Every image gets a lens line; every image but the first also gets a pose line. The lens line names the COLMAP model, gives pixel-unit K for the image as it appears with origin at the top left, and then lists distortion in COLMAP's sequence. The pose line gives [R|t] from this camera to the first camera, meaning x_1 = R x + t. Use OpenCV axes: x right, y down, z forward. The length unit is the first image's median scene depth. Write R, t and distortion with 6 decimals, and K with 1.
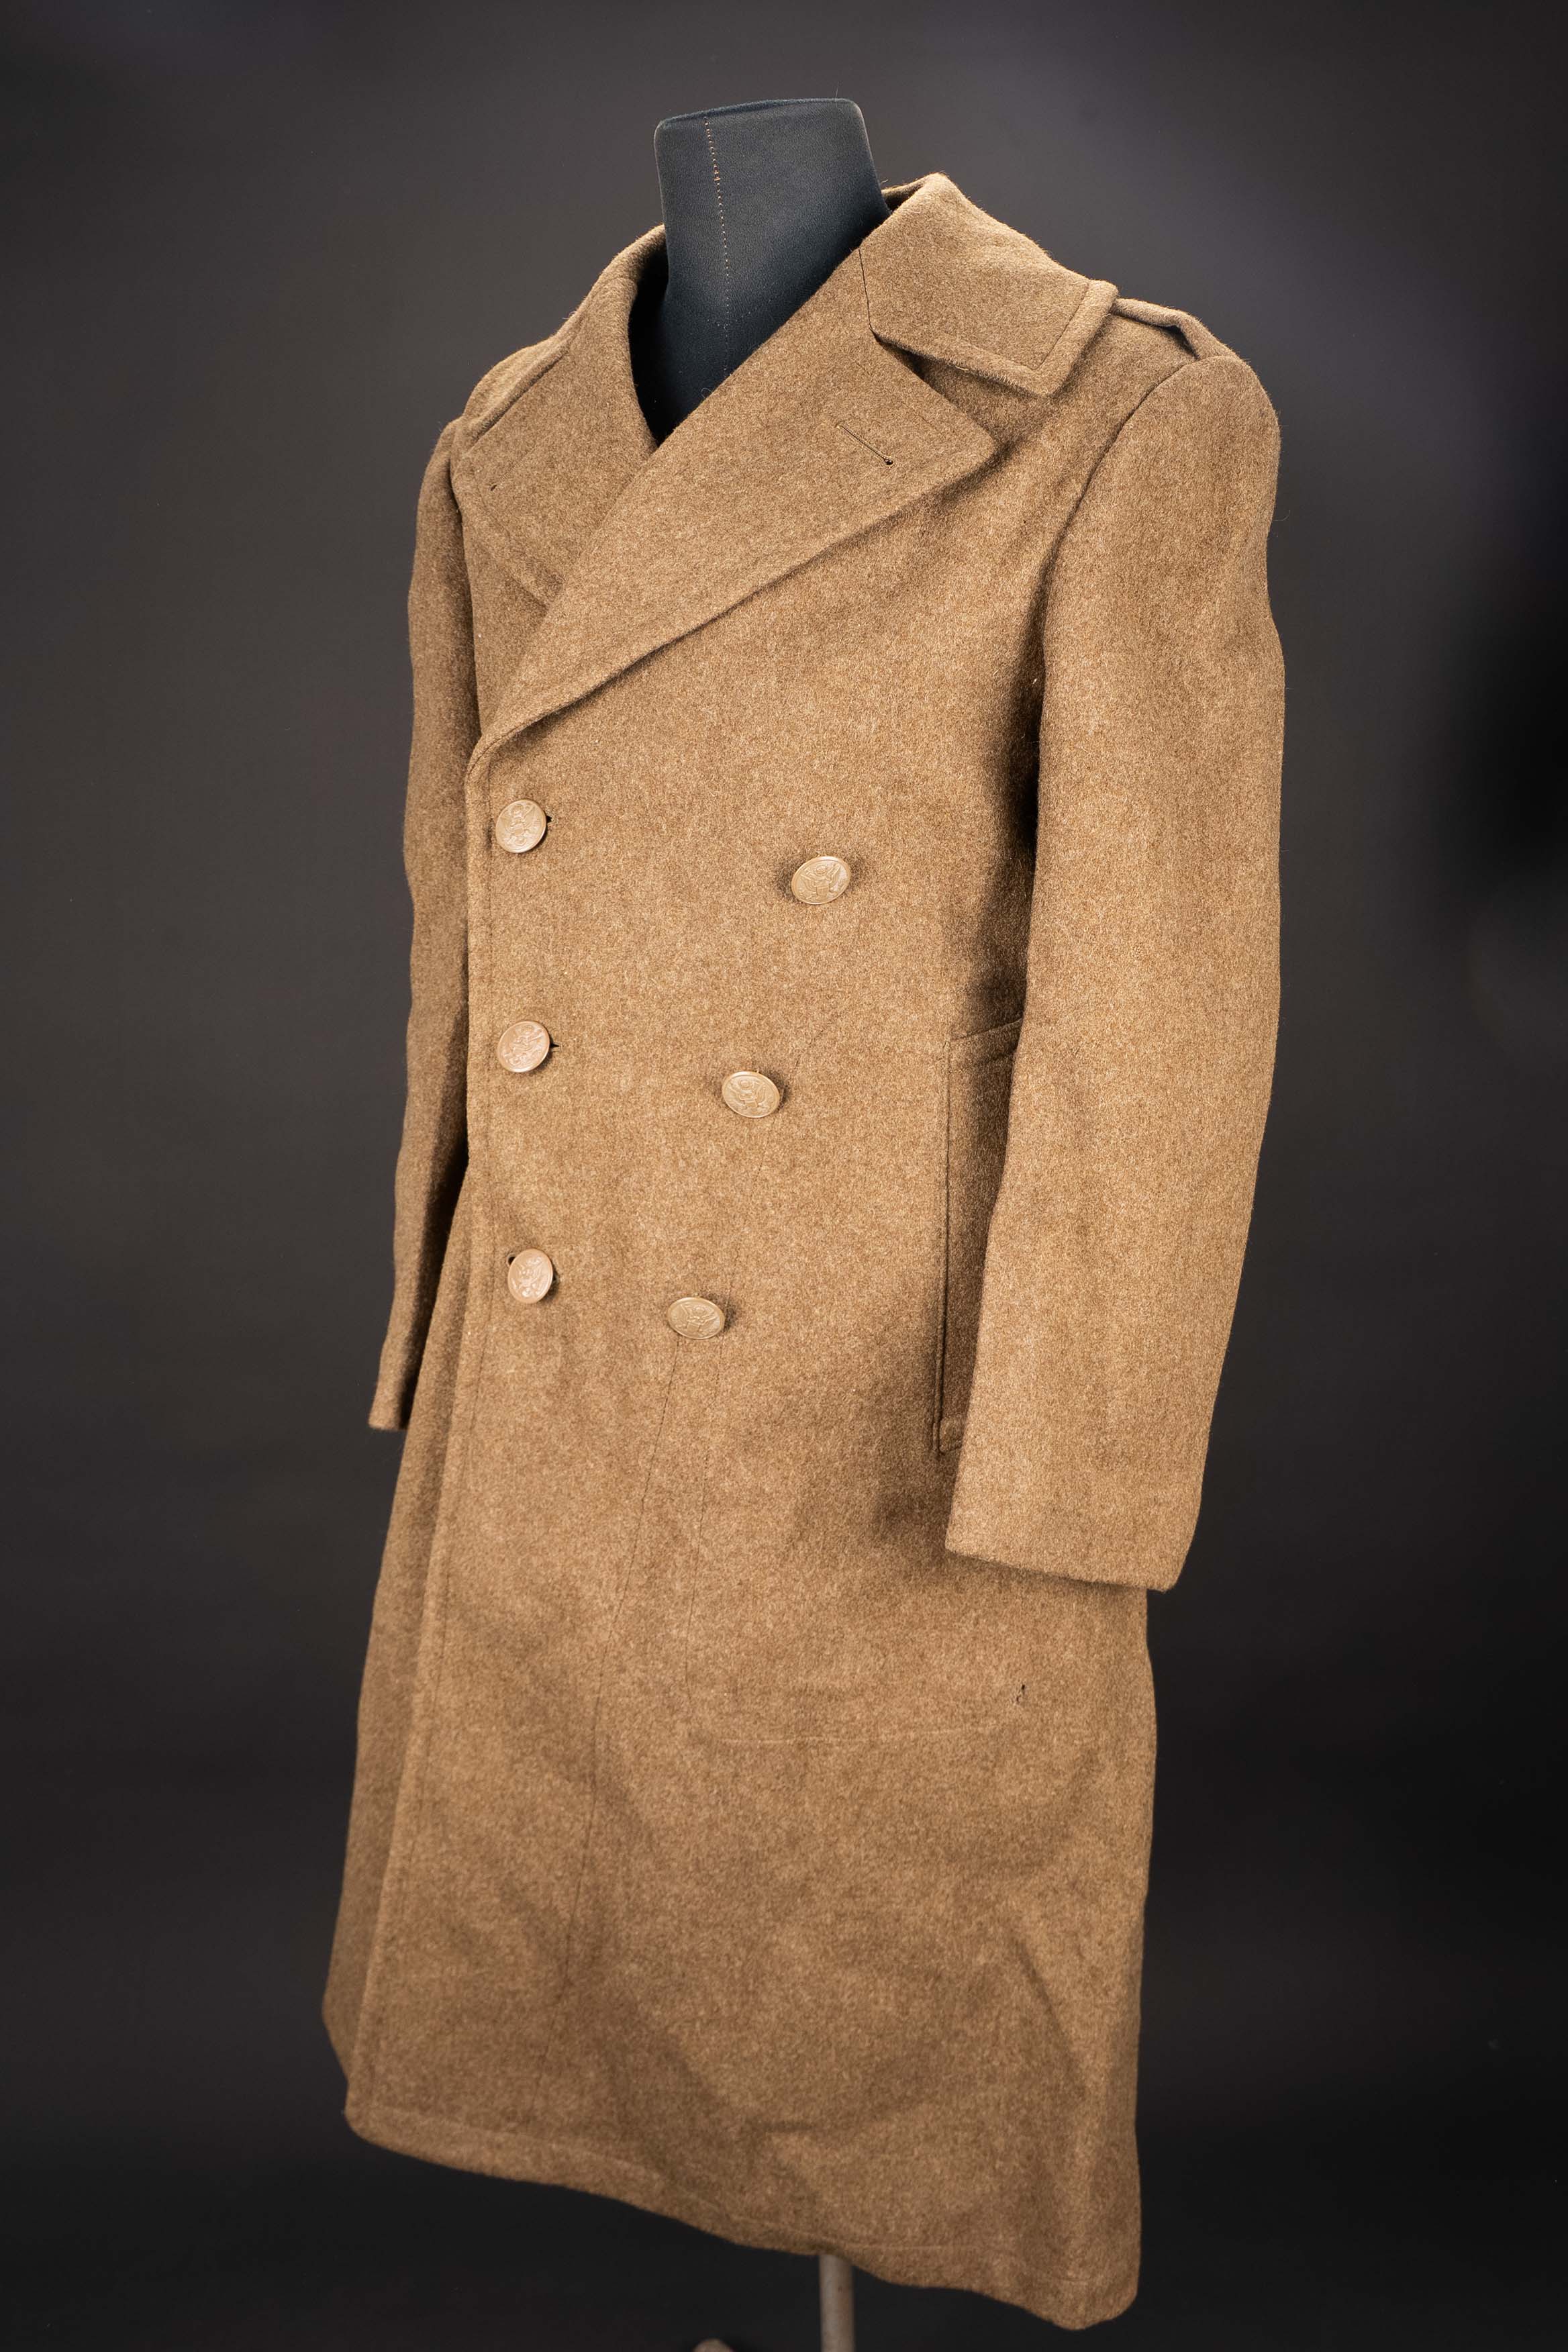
lens RADIAL K [[2056.6, 0, 783.9], [0, 2056.6, 1175.2], [0, 0, 1]] dist [-0.016251, -0.009797]
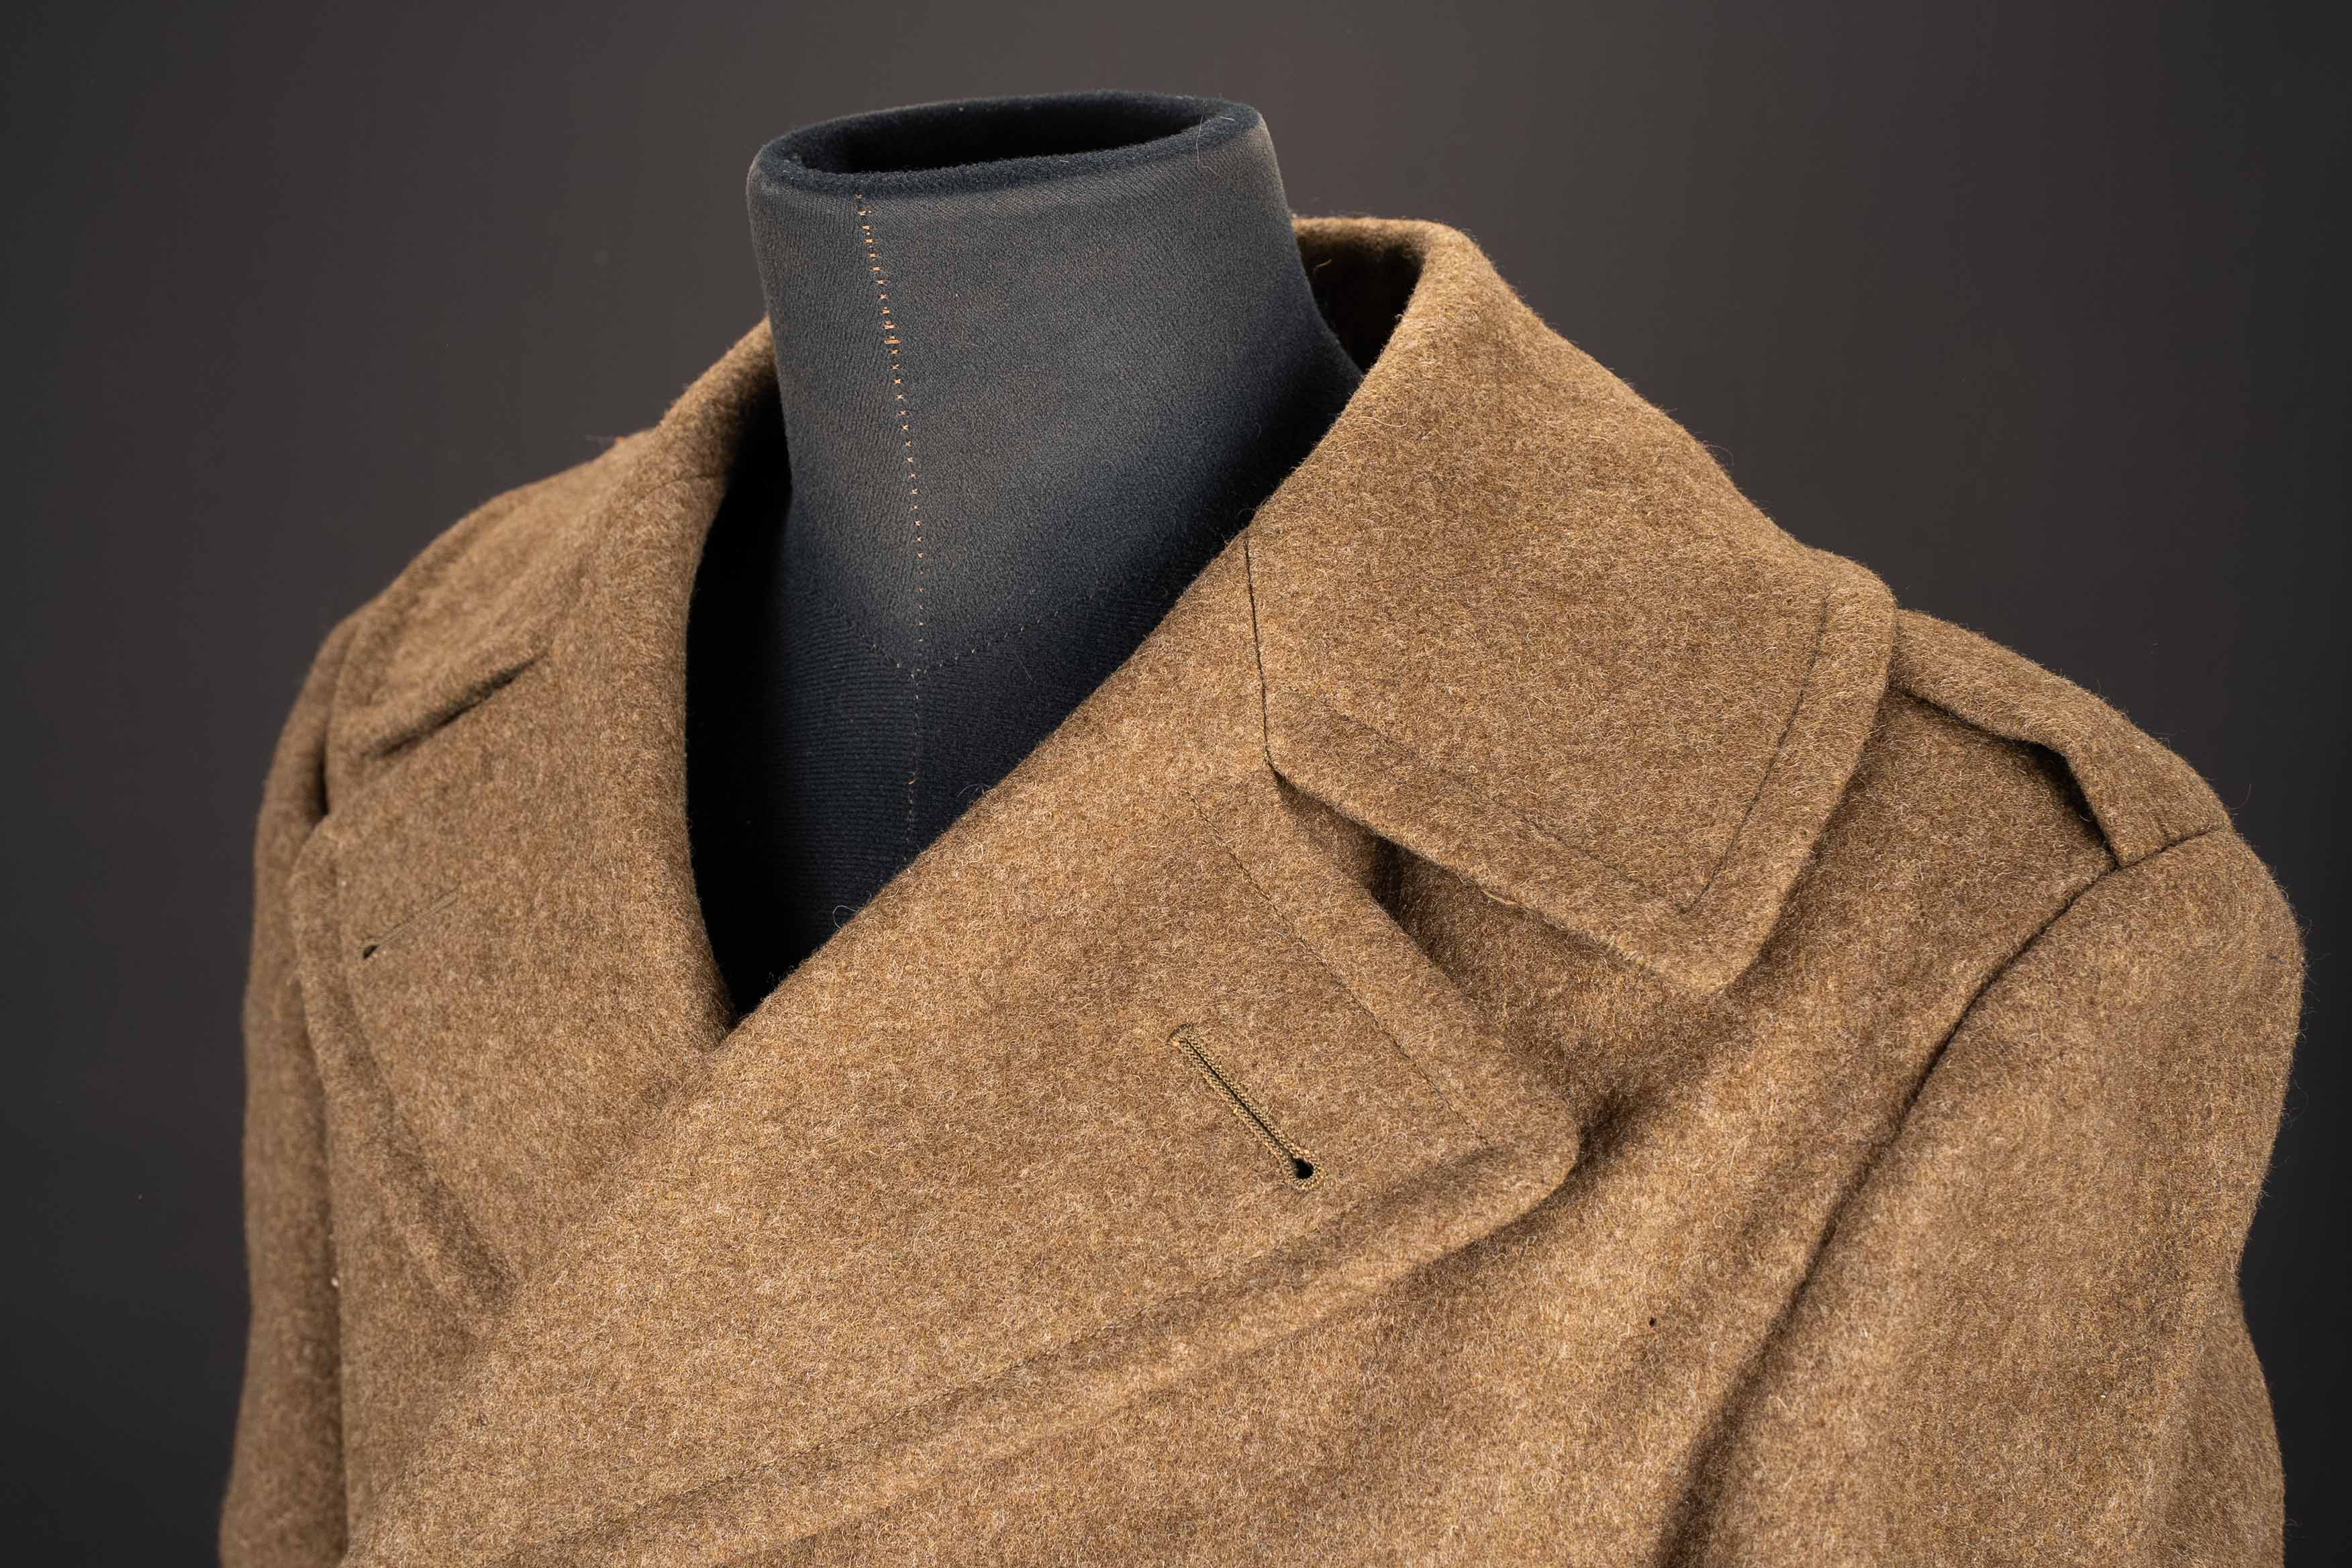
lens RADIAL K [[2880.5, 0, 1175.9], [0, 2880.5, 784.9], [0, 0, 1]] dist [0.131819, 0.000000]
pose [[0.999555, 0.025935, -0.014763, 0.032874], [-0.025539, 0.999326, 0.026357, -0.423193], [0.015437, -0.025968, 0.999544, 0.449319]]
